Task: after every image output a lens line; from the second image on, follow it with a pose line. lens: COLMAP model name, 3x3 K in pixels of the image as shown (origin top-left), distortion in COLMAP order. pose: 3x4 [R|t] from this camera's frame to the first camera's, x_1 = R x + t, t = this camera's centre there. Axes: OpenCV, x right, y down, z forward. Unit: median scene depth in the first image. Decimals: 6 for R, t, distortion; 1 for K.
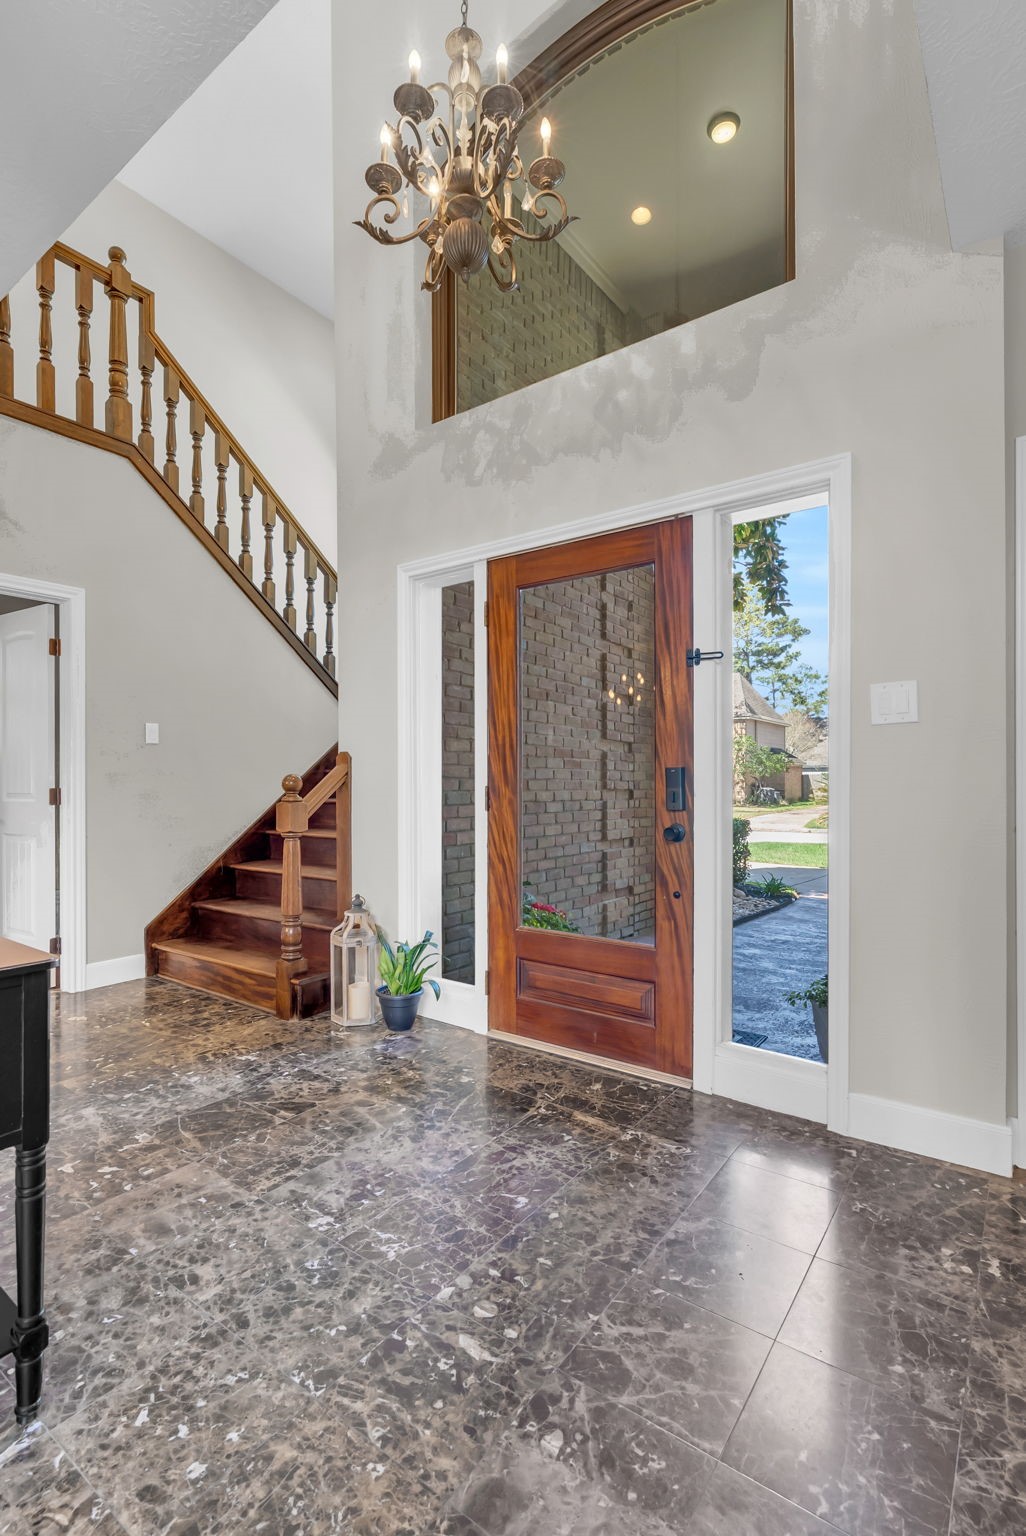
lens RADIAL K [[719.8, 0, 513.0], [0, 719.8, 768.0], [0, 0, 1]] dist [-0.002147, 0.000252]
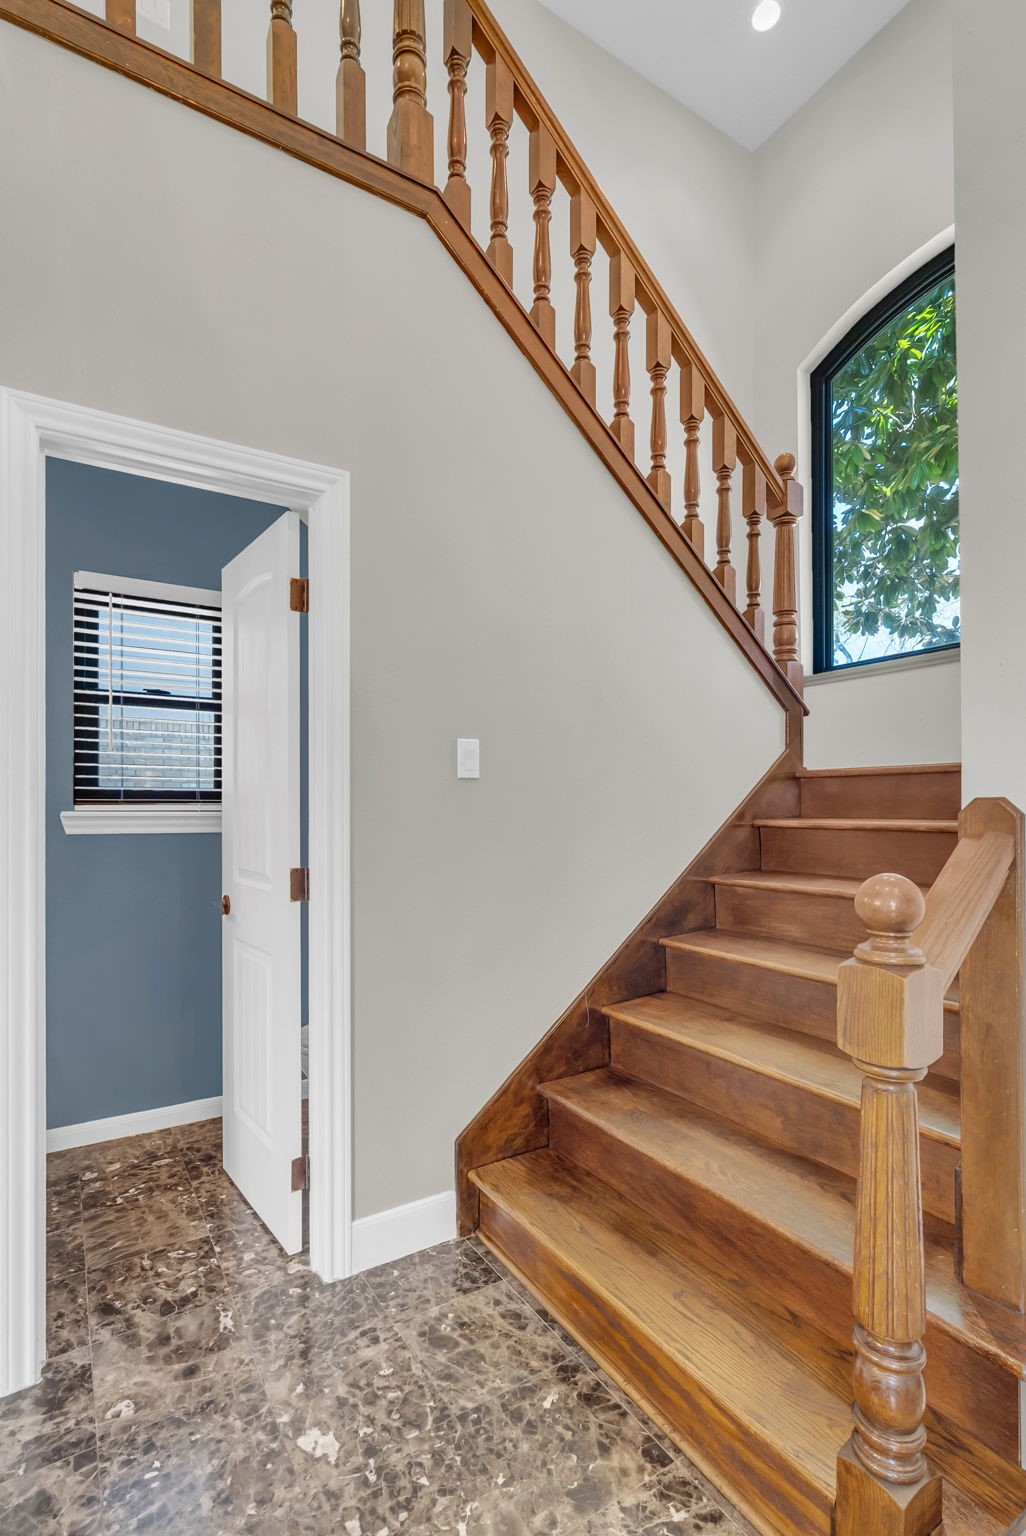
lens RADIAL K [[719.8, 0, 513.0], [0, 719.8, 768.0], [0, 0, 1]] dist [-0.002147, 0.000252]
pose [[0.931824, -0.014570, -0.362619, -0.291963], [0.003659, 0.999520, -0.030759, -0.025786], [0.362893, 0.027335, 0.931430, 0.545402]]
